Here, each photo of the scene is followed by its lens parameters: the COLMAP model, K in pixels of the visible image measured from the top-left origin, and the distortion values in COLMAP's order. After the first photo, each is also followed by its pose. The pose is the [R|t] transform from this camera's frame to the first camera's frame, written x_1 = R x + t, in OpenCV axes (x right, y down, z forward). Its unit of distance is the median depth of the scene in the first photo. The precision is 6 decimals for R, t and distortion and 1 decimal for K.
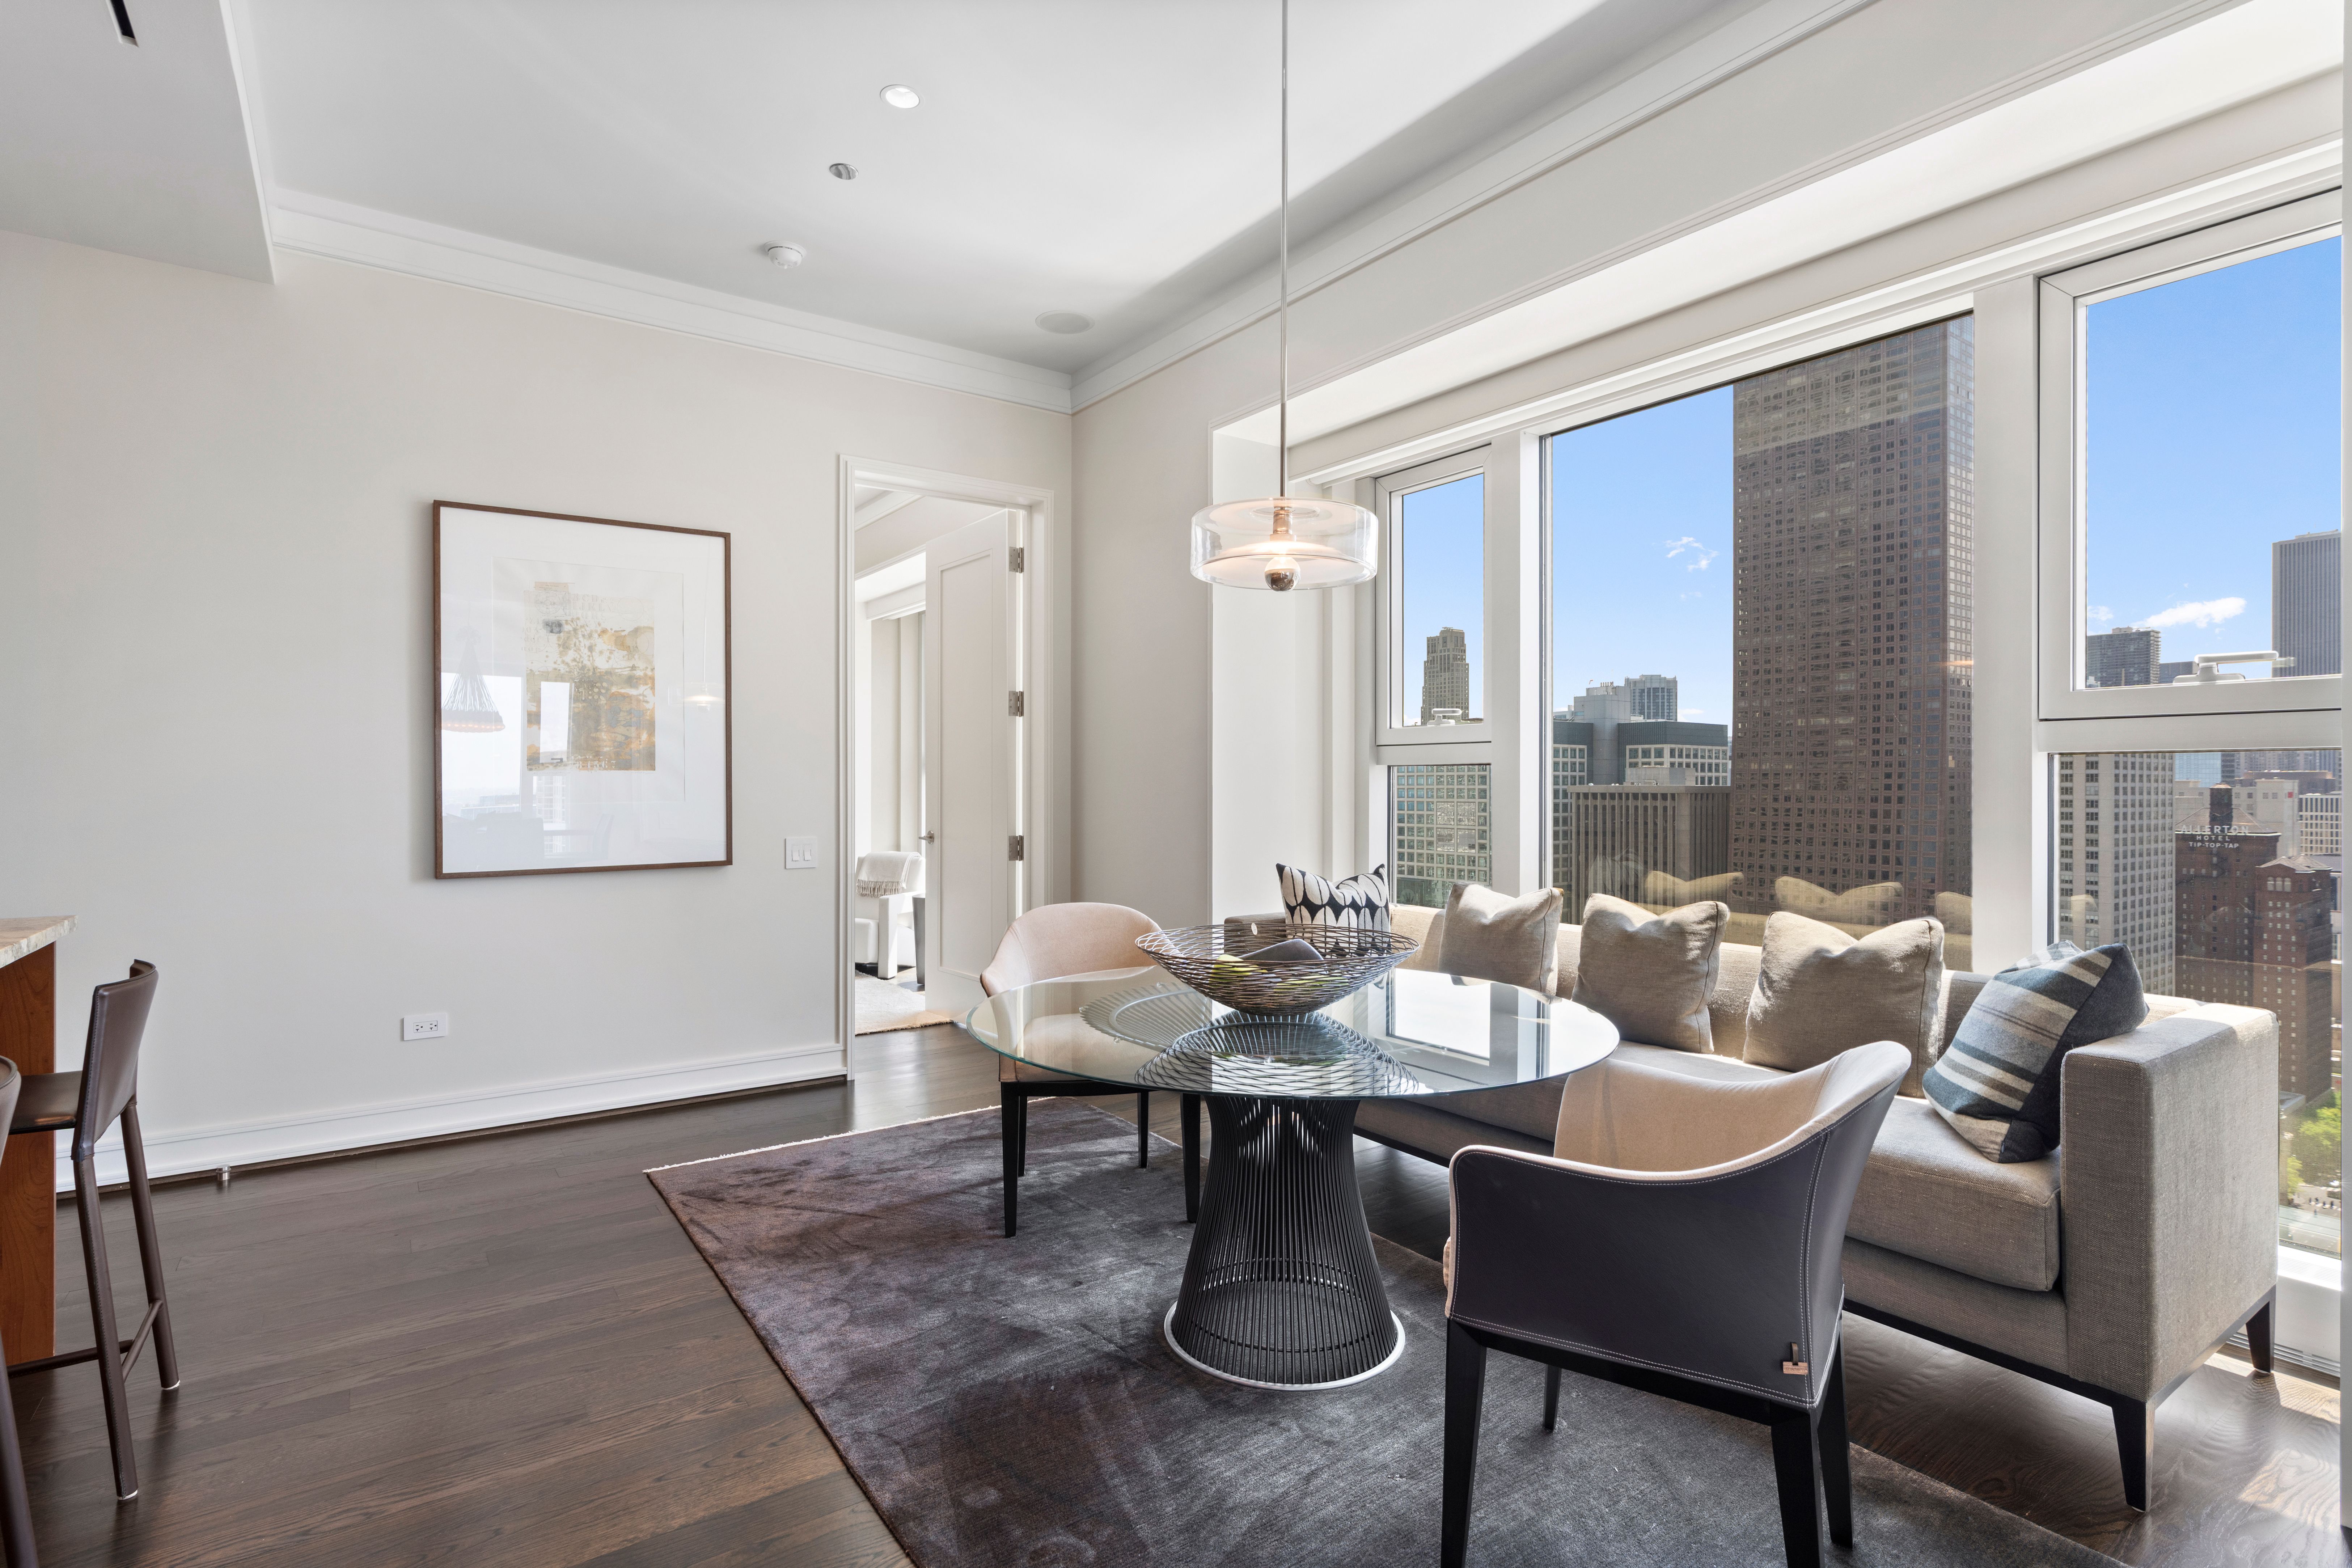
lens RADIAL K [[1121.2, 0, 1162.5], [0, 1121.2, 789.1], [0, 0, 1]] dist [-0.001979, 0.002448]
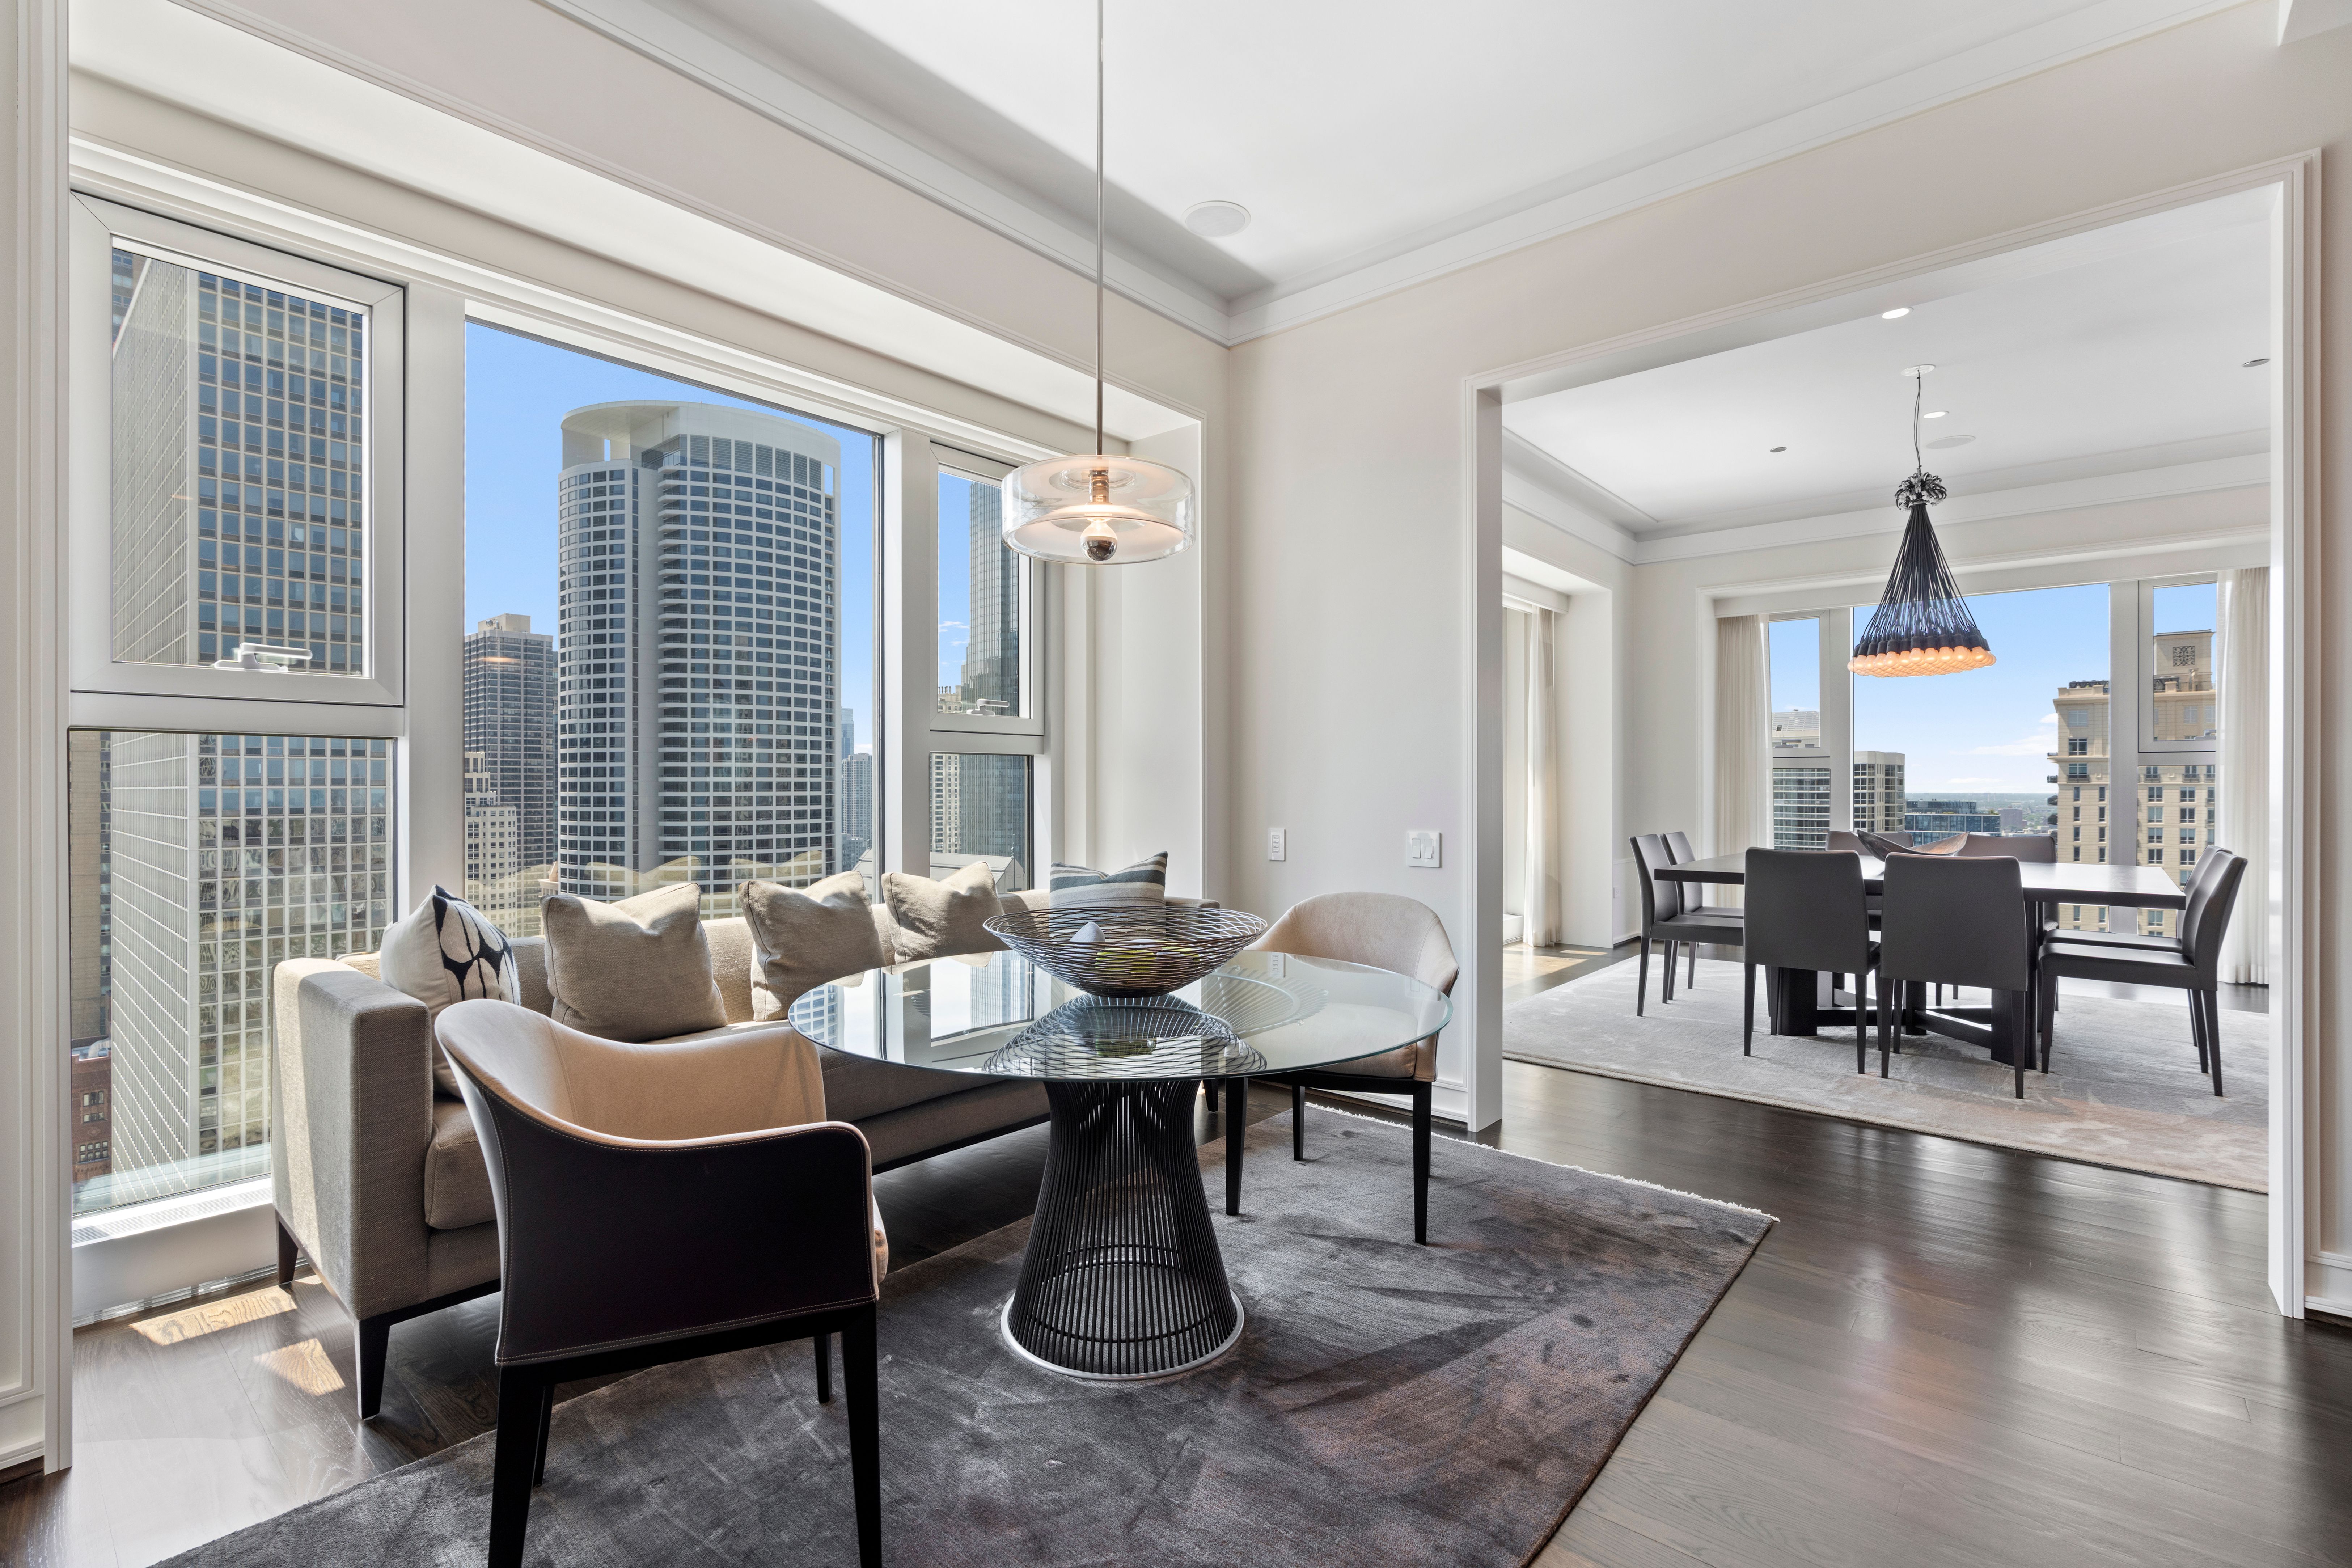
lens RADIAL K [[1066.8, 0, 1163.5], [0, 1066.8, 787.3], [0, 0, 1]] dist [-0.004624, 0.003027]
pose [[-0.241717, -0.003162, 0.970342, -0.551811], [0.004806, 0.999979, 0.004455, 0.006762], [-0.970335, 0.005740, -0.241697, 0.773822]]
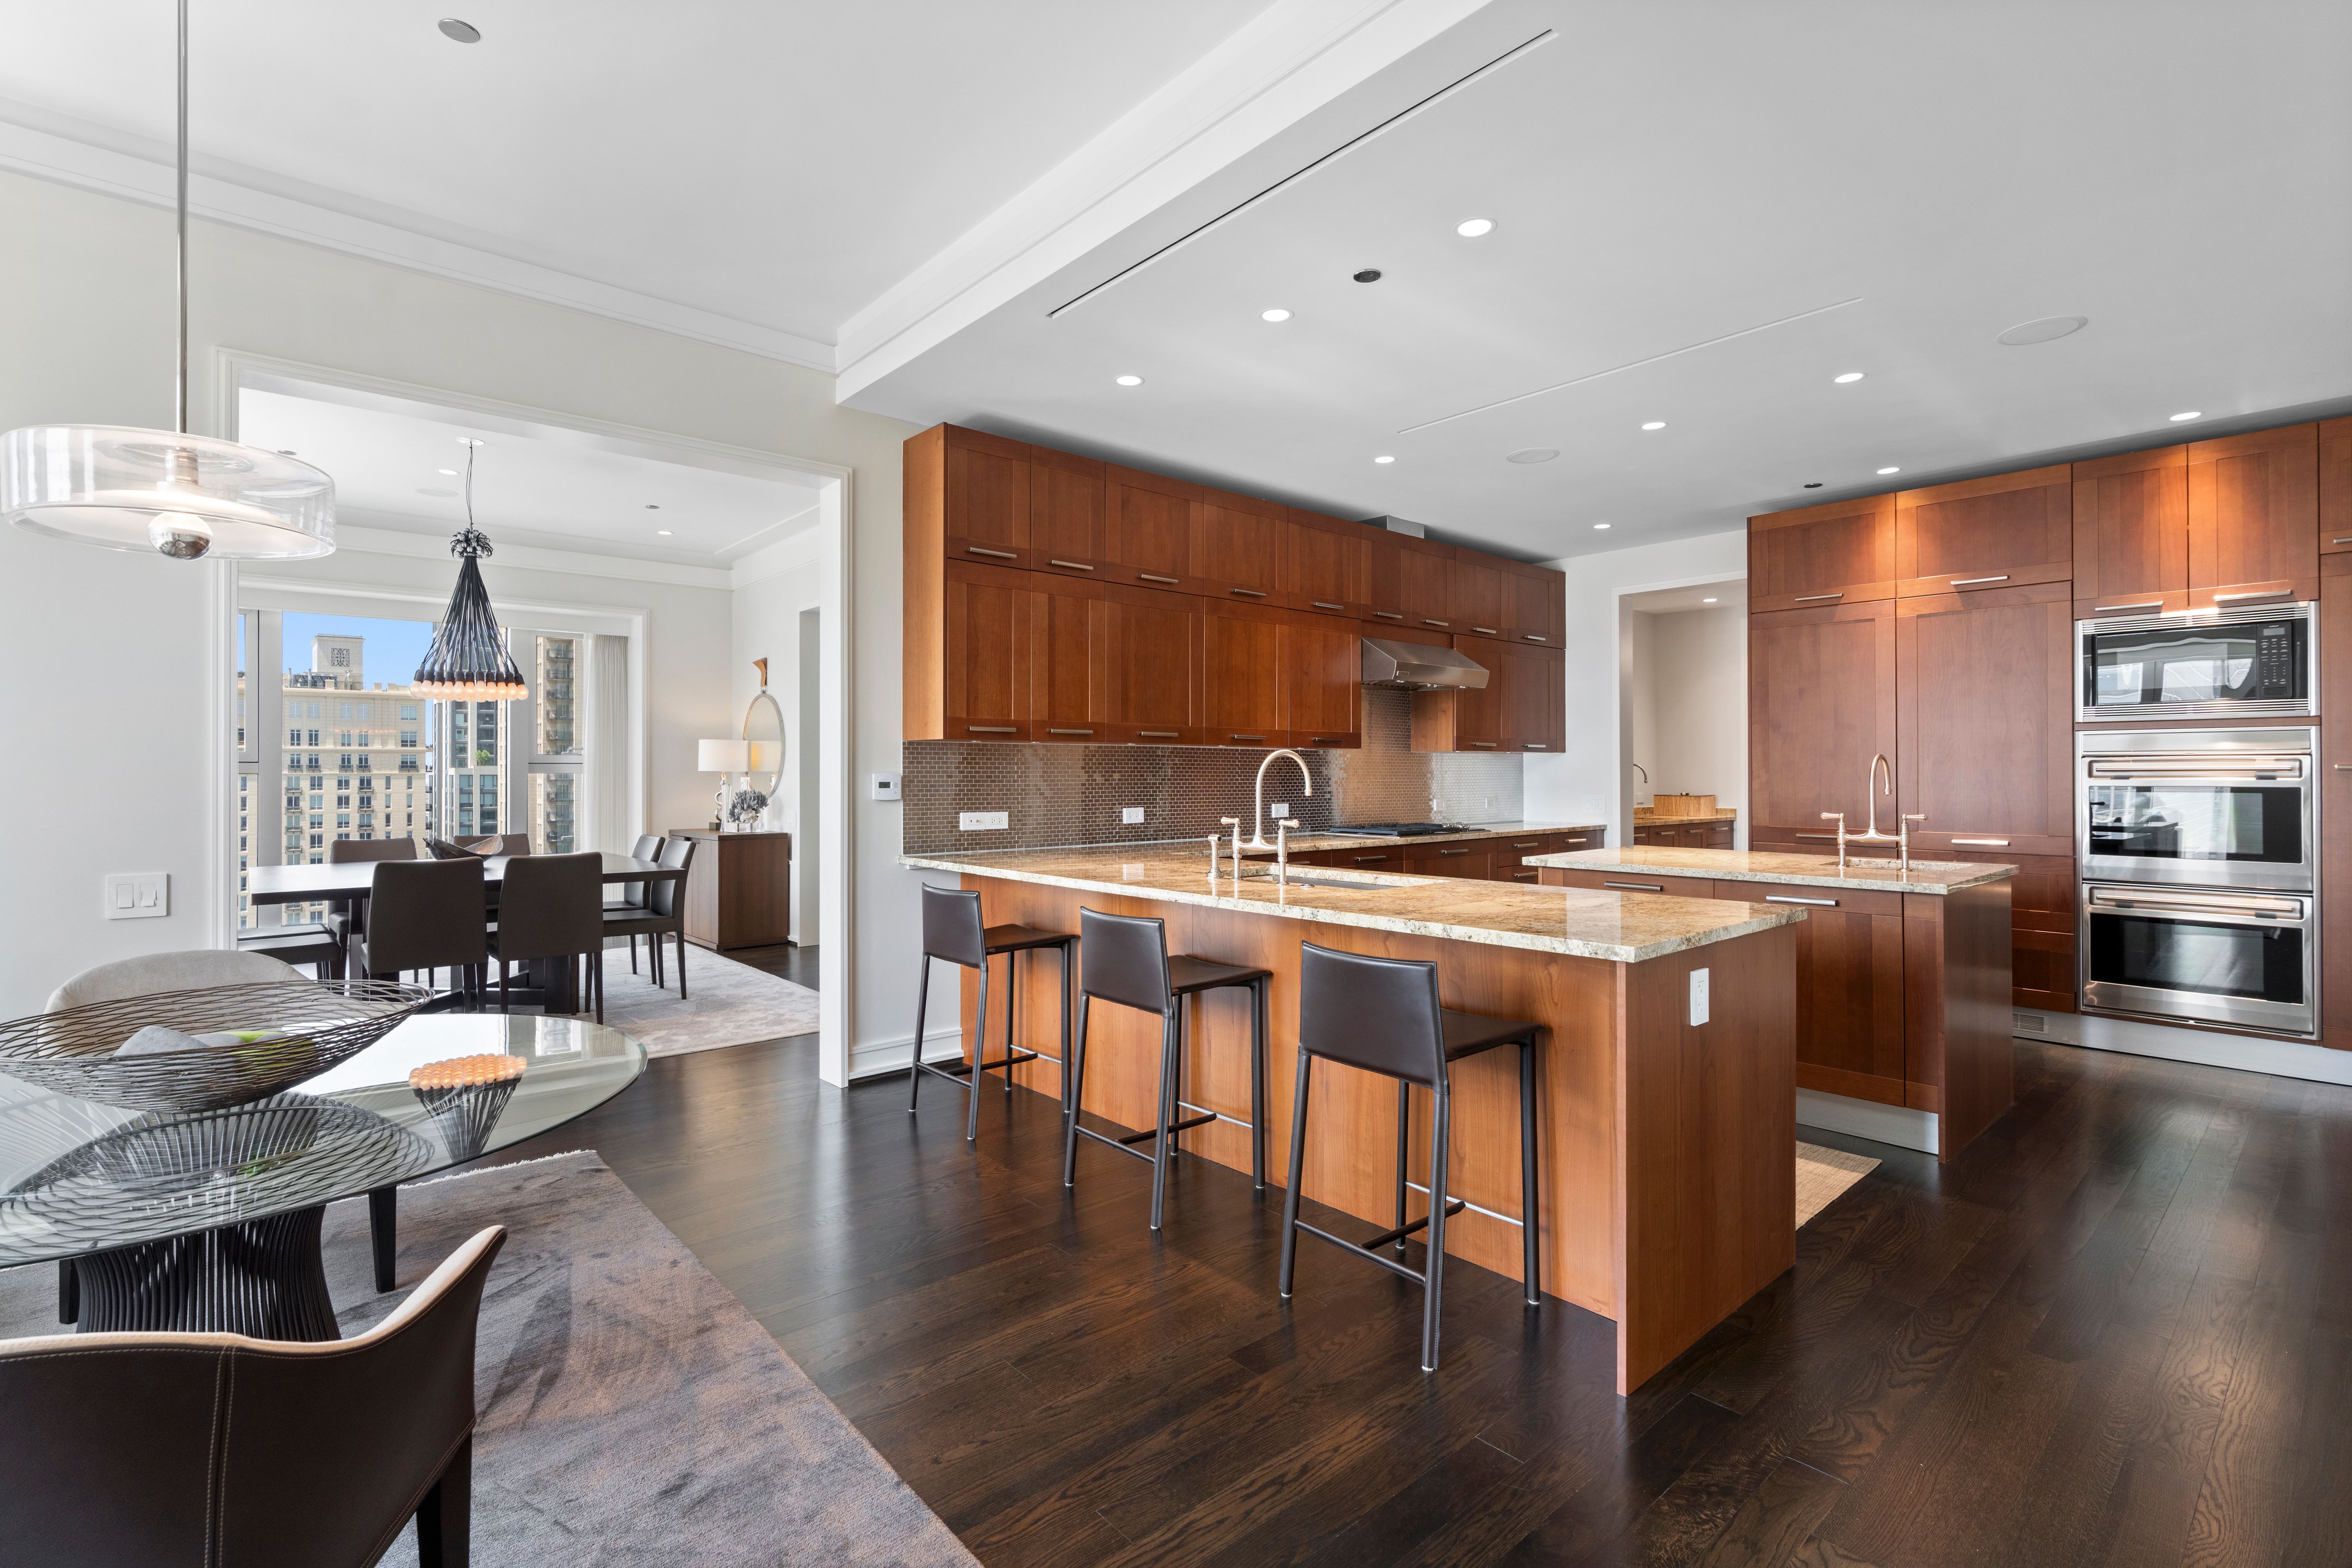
lens RADIAL K [[1066.8, 0, 1167.0], [0, 1066.8, 766.5], [0, 0, 1]] dist [-0.004624, 0.003027]
pose [[-0.994685, -0.000881, -0.102957, -0.340027], [-0.000753, 0.999999, -0.001277, -0.027522], [0.102958, -0.001193, -0.994685, 1.180690]]
